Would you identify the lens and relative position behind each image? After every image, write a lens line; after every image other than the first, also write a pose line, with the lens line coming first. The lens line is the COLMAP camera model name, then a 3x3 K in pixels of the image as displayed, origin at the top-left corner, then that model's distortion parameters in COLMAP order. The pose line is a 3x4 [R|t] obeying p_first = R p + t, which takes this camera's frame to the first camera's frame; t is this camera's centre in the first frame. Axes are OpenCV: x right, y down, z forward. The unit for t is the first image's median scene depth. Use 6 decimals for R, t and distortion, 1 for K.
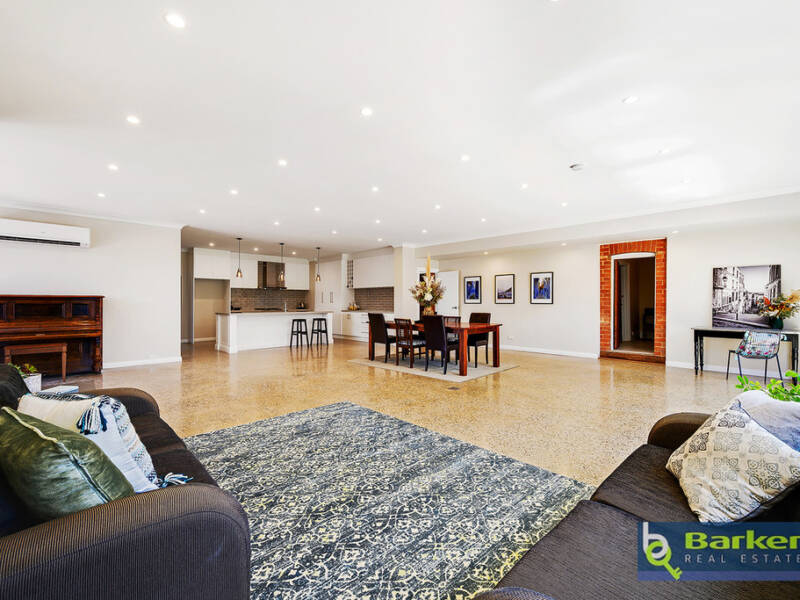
lens RADIAL K [[361.5, 0, 400.8], [0, 361.5, 300.5], [0, 0, 1]] dist [0.001380, -0.000764]
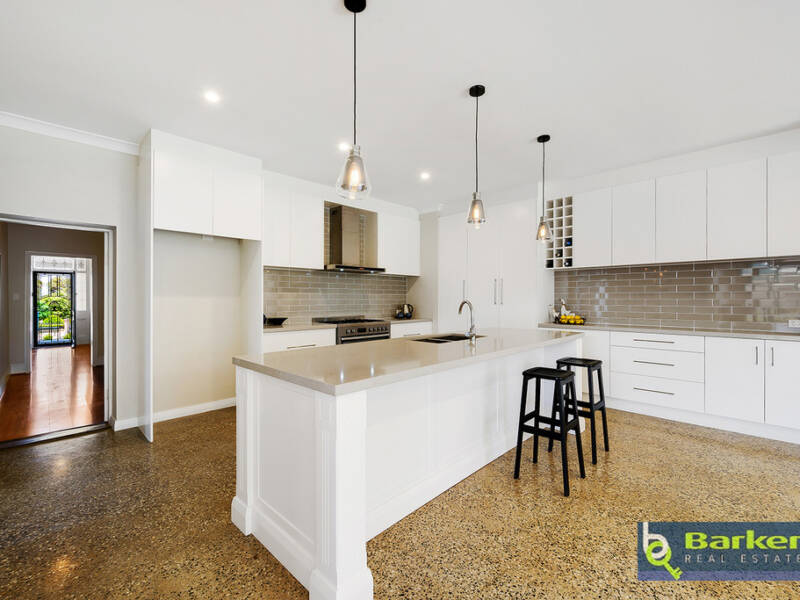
lens RADIAL K [[361.5, 0, 397.6], [0, 361.5, 304.4], [0, 0, 1]] dist [0.001380, -0.000764]
pose [[0.999977, 0.000689, 0.006694, -0.541651], [-0.000782, 0.999903, 0.013925, 0.000400], [-0.006683, -0.013930, 0.999881, 1.024858]]
